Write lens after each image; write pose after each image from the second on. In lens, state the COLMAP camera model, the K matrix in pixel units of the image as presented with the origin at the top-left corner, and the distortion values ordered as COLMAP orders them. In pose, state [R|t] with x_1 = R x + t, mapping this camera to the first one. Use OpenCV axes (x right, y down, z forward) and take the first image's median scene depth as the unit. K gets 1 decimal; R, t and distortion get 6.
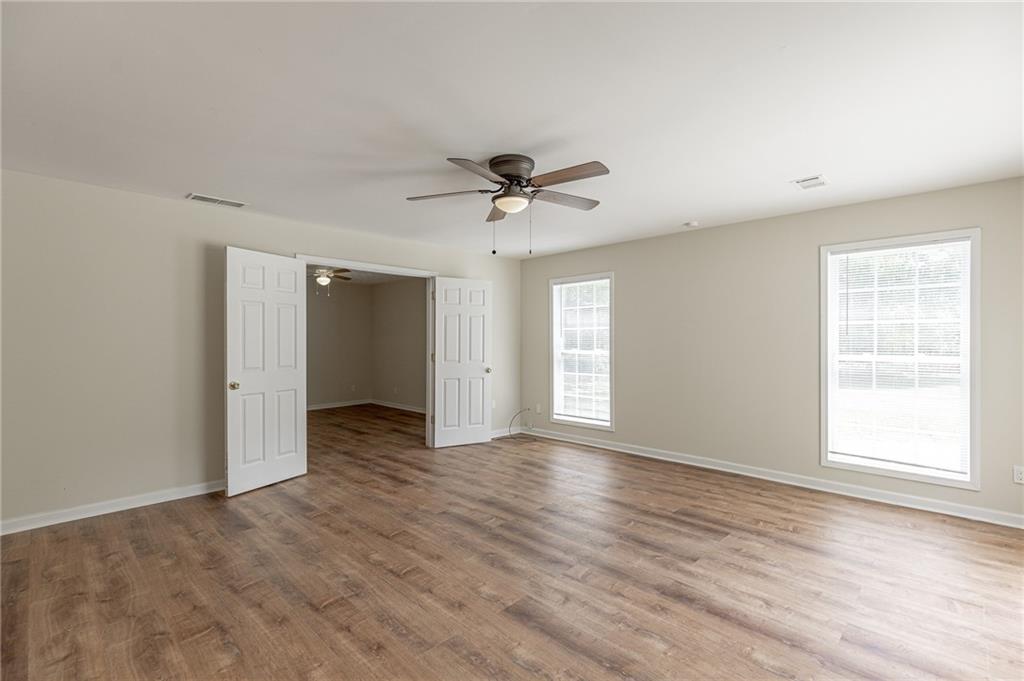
lens RADIAL K [[469.3, 0, 519.3], [0, 469.3, 341.7], [0, 0, 1]] dist [-0.001038, -0.000348]
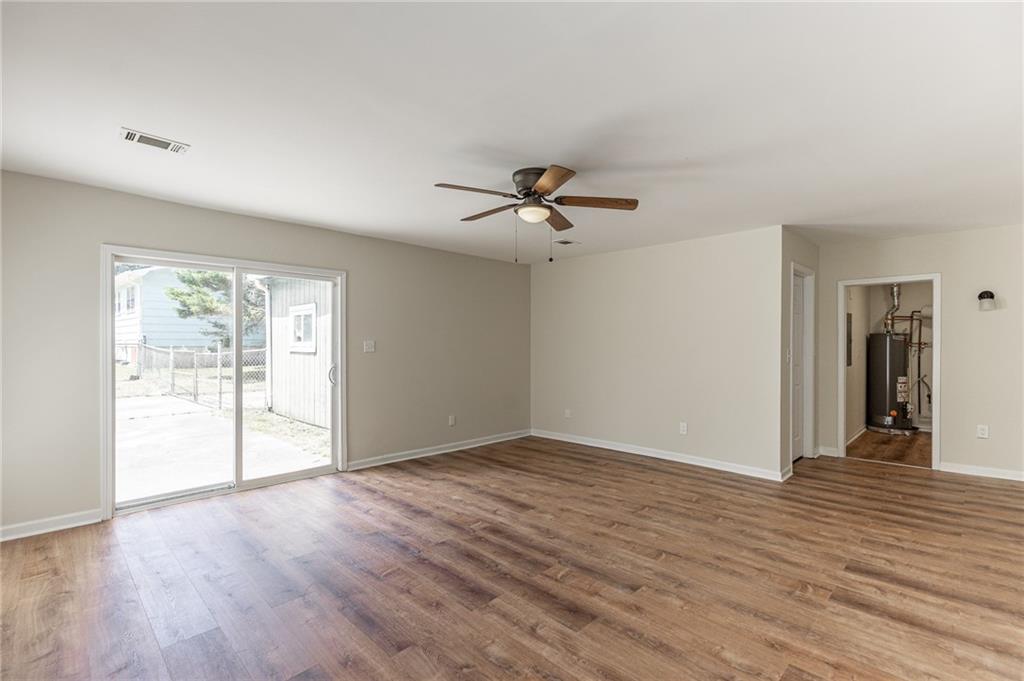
lens RADIAL K [[469.3, 0, 519.3], [0, 469.3, 341.7], [0, 0, 1]] dist [-0.001038, -0.000348]
pose [[-0.999958, -0.003170, 0.008605, 0.006059], [-0.003077, 0.999937, 0.010751, -0.015617], [-0.008638, 0.010724, -0.999905, 1.731898]]
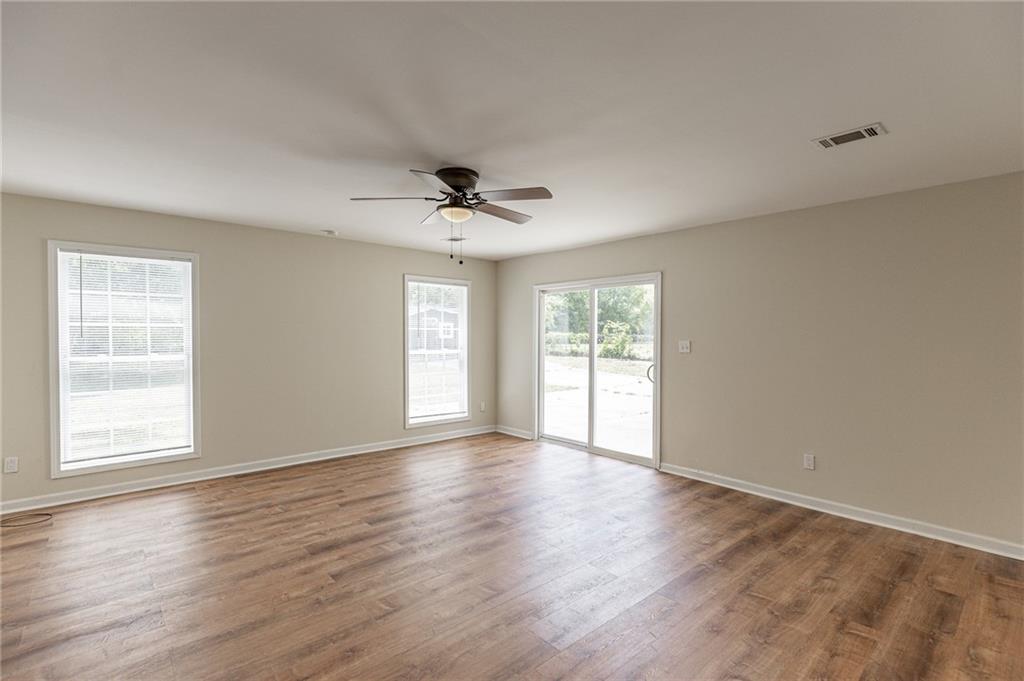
lens RADIAL K [[469.3, 0, 519.3], [0, 469.3, 341.7], [0, 0, 1]] dist [-0.001038, -0.000348]
pose [[0.067944, -0.006679, 0.997667, -0.889220], [0.003796, 0.999972, 0.006436, -0.008465], [-0.997682, 0.003350, 0.067967, 0.670477]]
